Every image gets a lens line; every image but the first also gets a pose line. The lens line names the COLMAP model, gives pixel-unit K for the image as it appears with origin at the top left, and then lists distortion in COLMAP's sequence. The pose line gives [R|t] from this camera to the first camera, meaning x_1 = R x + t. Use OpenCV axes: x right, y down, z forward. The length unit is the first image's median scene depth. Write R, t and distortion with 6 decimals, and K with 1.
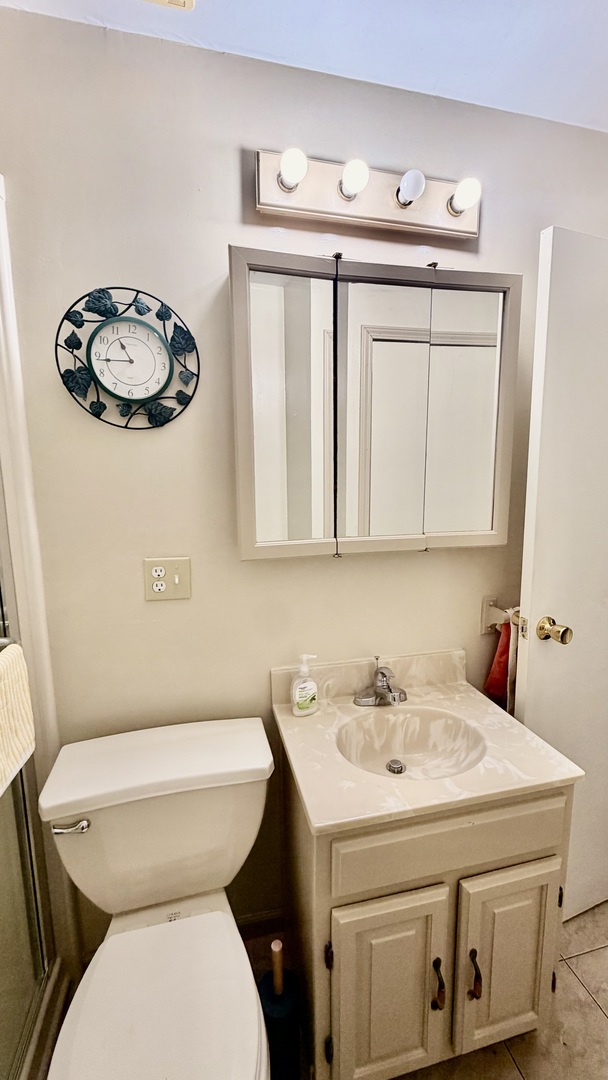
lens RADIAL K [[431.4, 0, 307.3], [0, 431.4, 535.1], [0, 0, 1]] dist [0.001618, -0.000551]
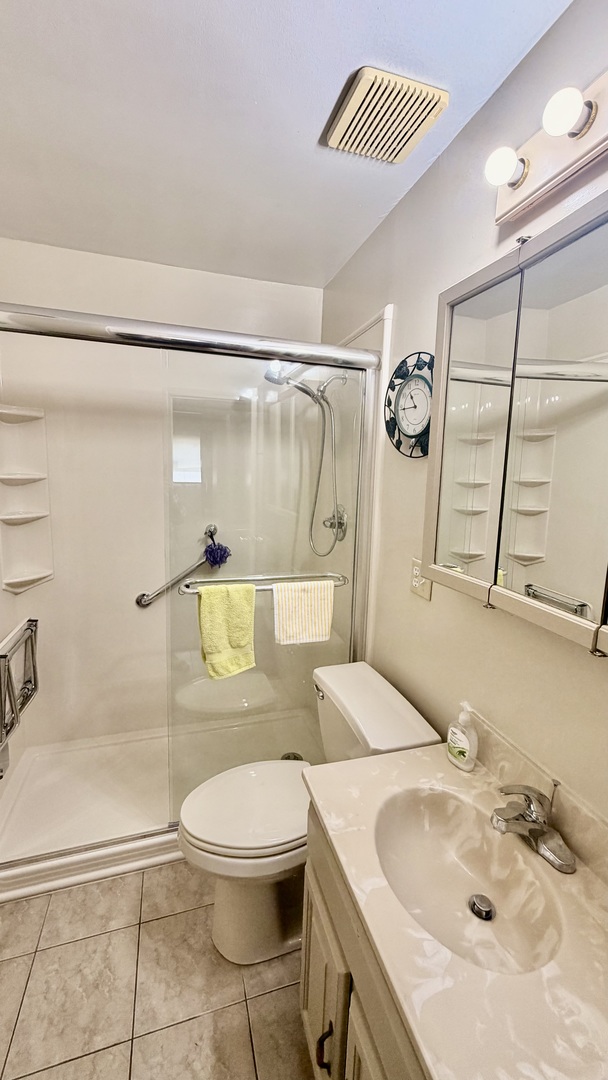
lens RADIAL K [[431.4, 0, 307.3], [0, 431.4, 535.1], [0, 0, 1]] dist [0.001618, -0.000551]
pose [[0.067191, 0.168231, -0.983455, 0.944519], [-0.173334, 0.972662, 0.154543, -0.171214], [0.982568, 0.160083, 0.094514, 0.624049]]
